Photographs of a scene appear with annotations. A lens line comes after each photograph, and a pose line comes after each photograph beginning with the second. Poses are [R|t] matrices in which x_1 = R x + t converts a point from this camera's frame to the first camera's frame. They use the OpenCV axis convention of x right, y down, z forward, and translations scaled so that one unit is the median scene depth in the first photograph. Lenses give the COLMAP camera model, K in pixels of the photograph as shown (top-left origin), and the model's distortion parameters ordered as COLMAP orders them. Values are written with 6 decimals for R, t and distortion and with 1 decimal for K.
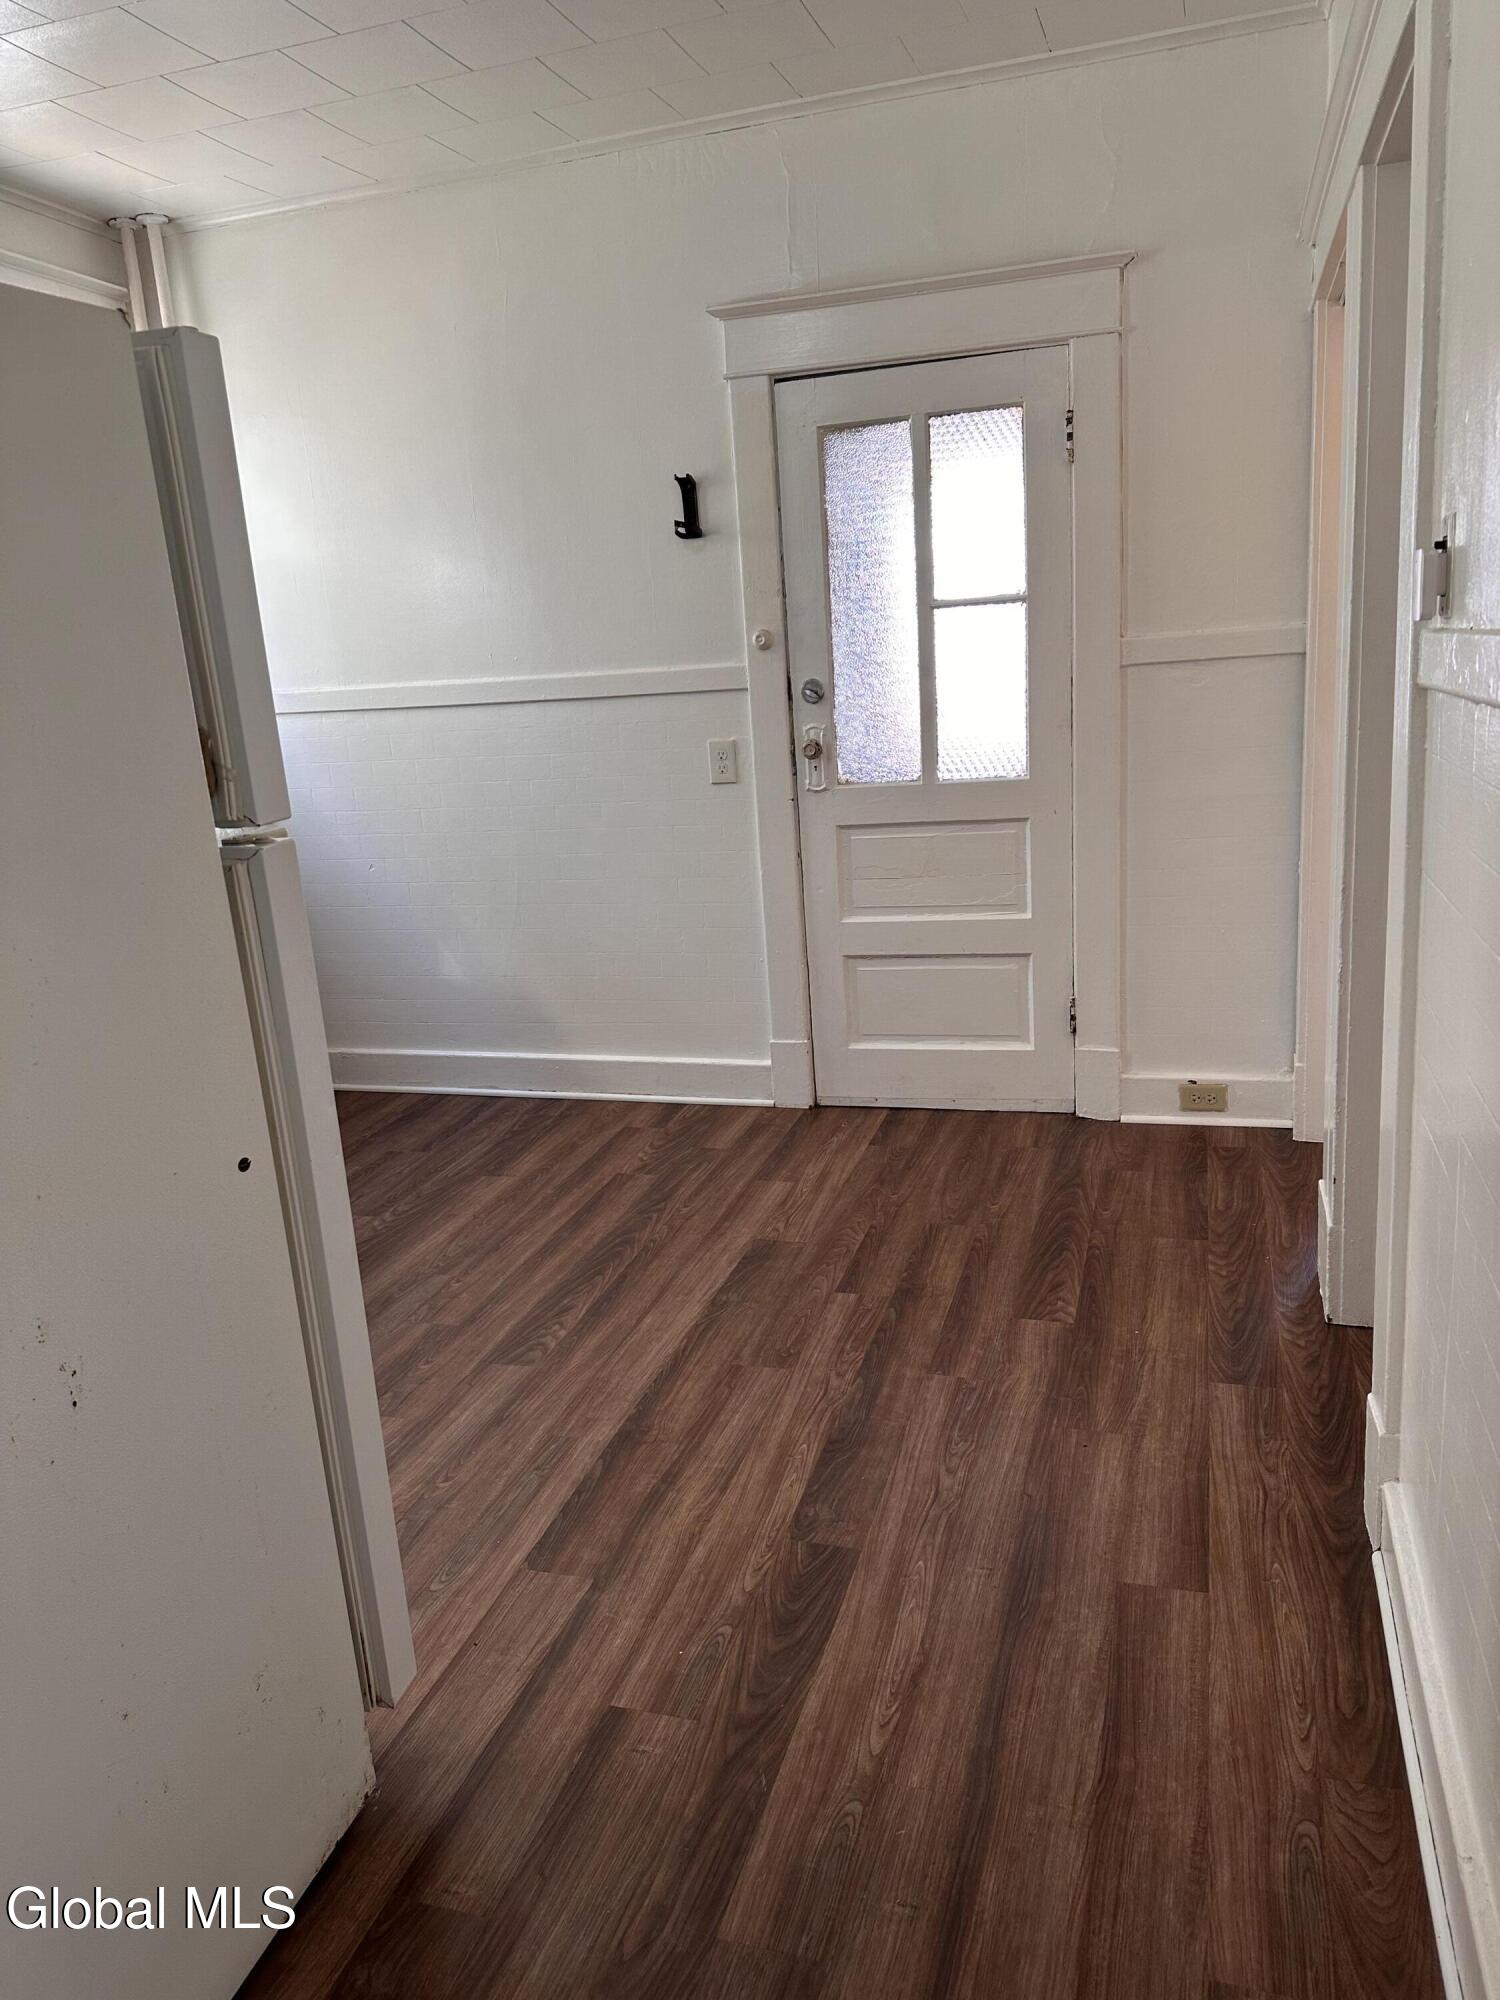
lens RADIAL K [[1407.0, 0, 744.7], [0, 1407.0, 990.2], [0, 0, 1]] dist [0.029086, -0.032169]
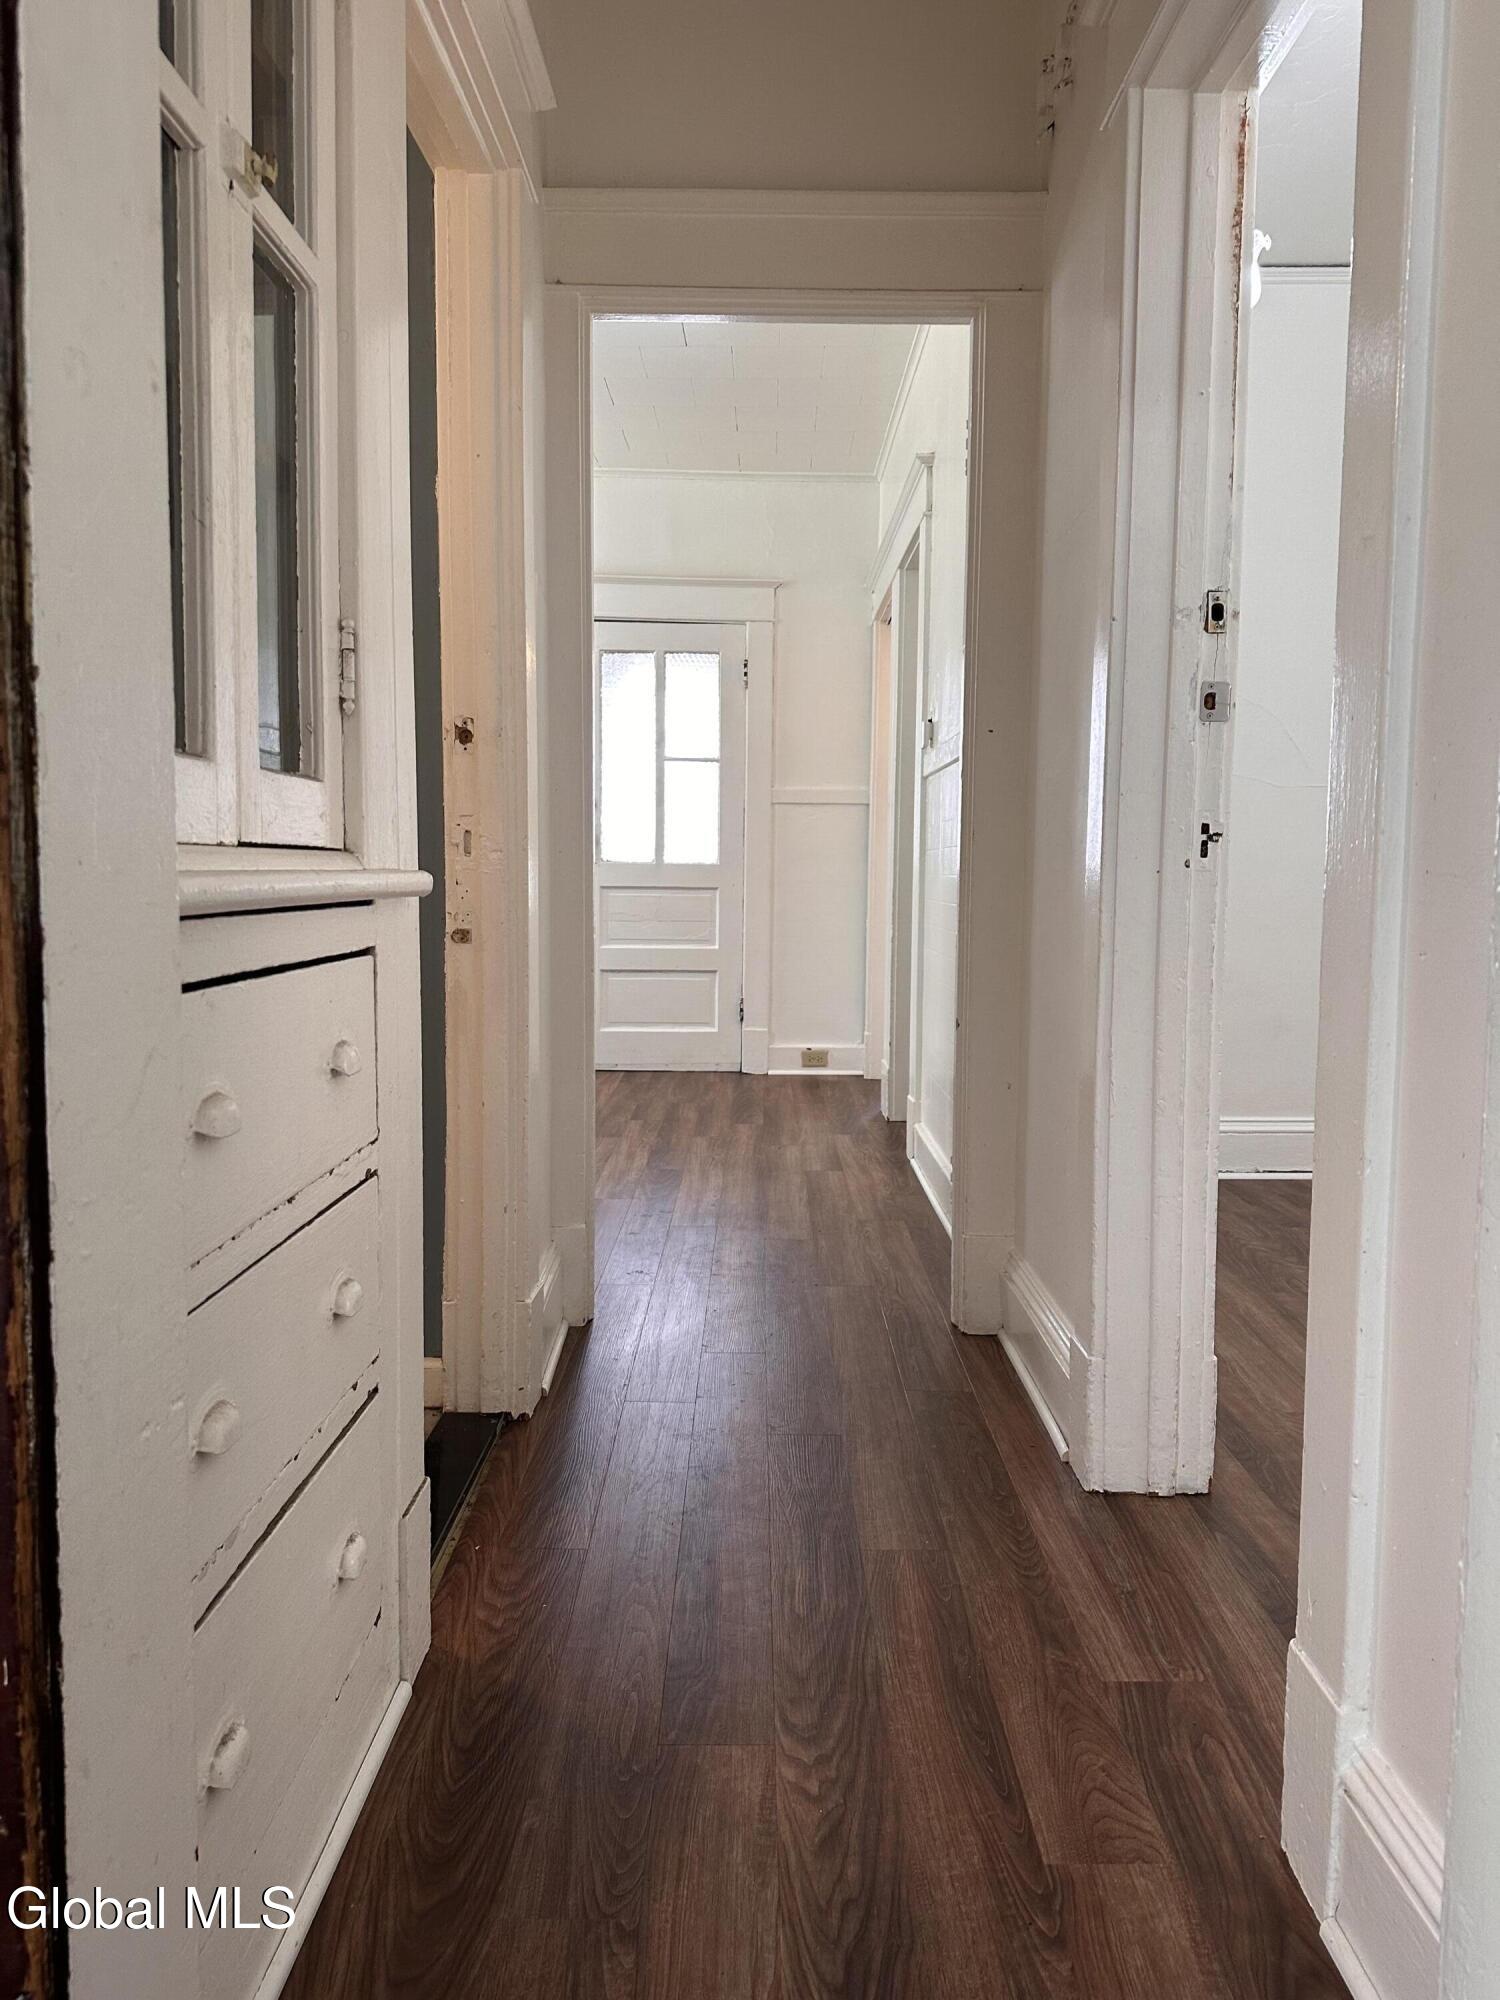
lens RADIAL K [[1407.0, 0, 764.4], [0, 1407.0, 1009.0], [0, 0, 1]] dist [0.029086, -0.032169]
pose [[0.948640, 0.049117, 0.312521, -0.284682], [-0.004007, 0.989660, -0.143376, 0.281972], [-0.316332, 0.134760, 0.939028, -0.619018]]
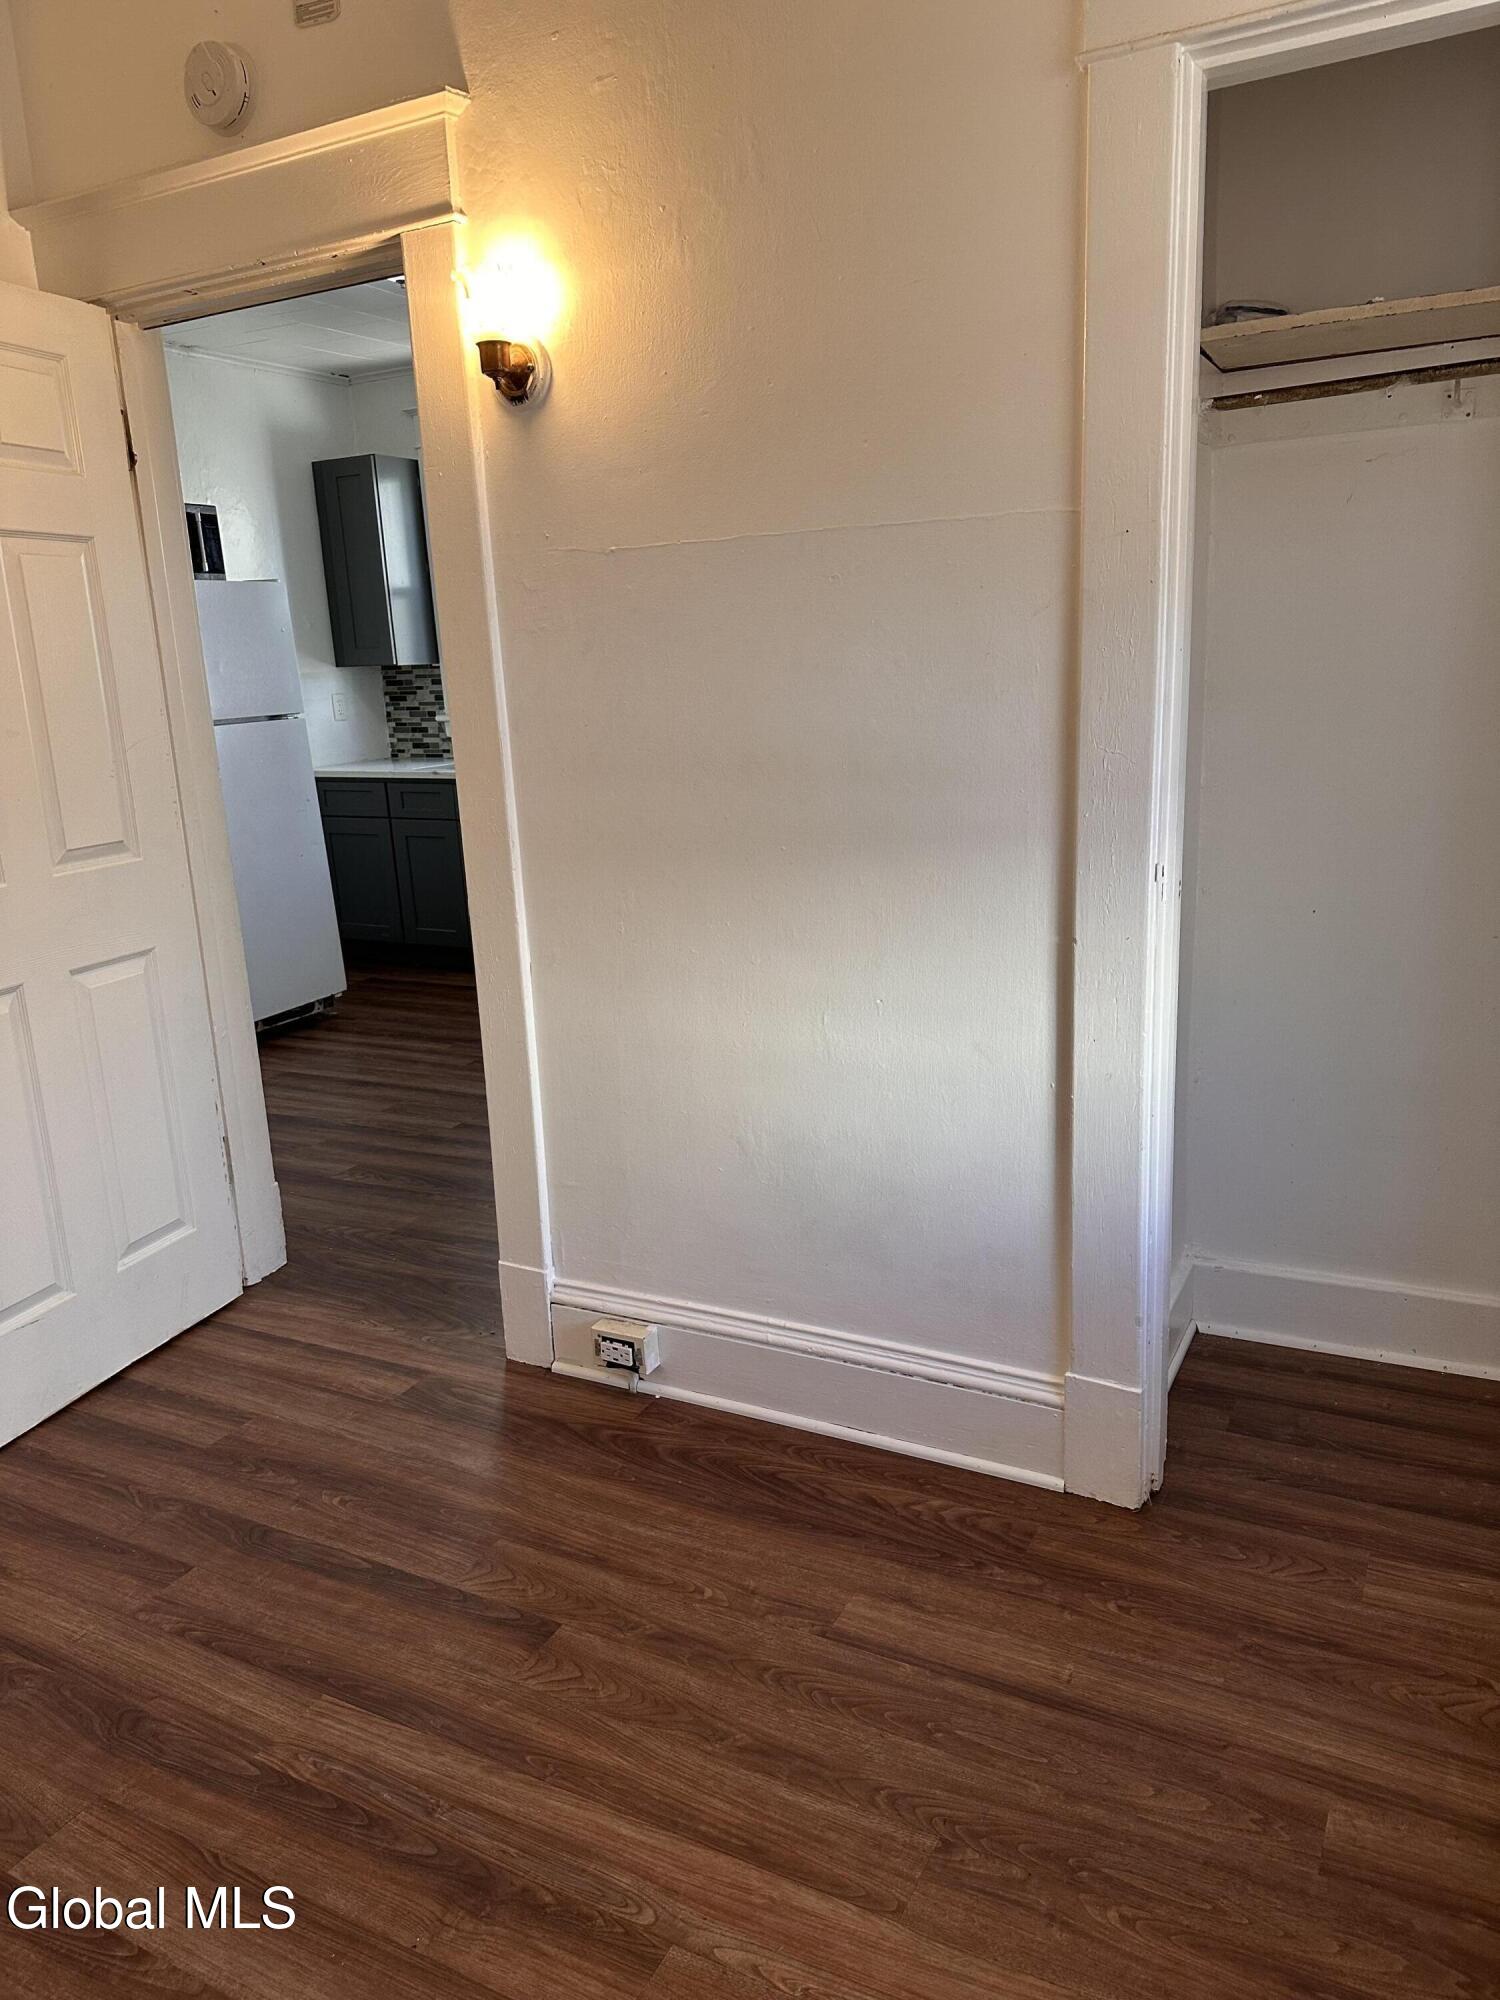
lens RADIAL K [[1407.0, 0, 765.6], [0, 1407.0, 1014.3], [0, 0, 1]] dist [0.029086, -0.032169]
pose [[-0.165252, 0.318337, -0.933463, 1.108875], [-0.167597, 0.923646, 0.344659, -0.362044], [0.971907, 0.213402, -0.099282, 1.204601]]
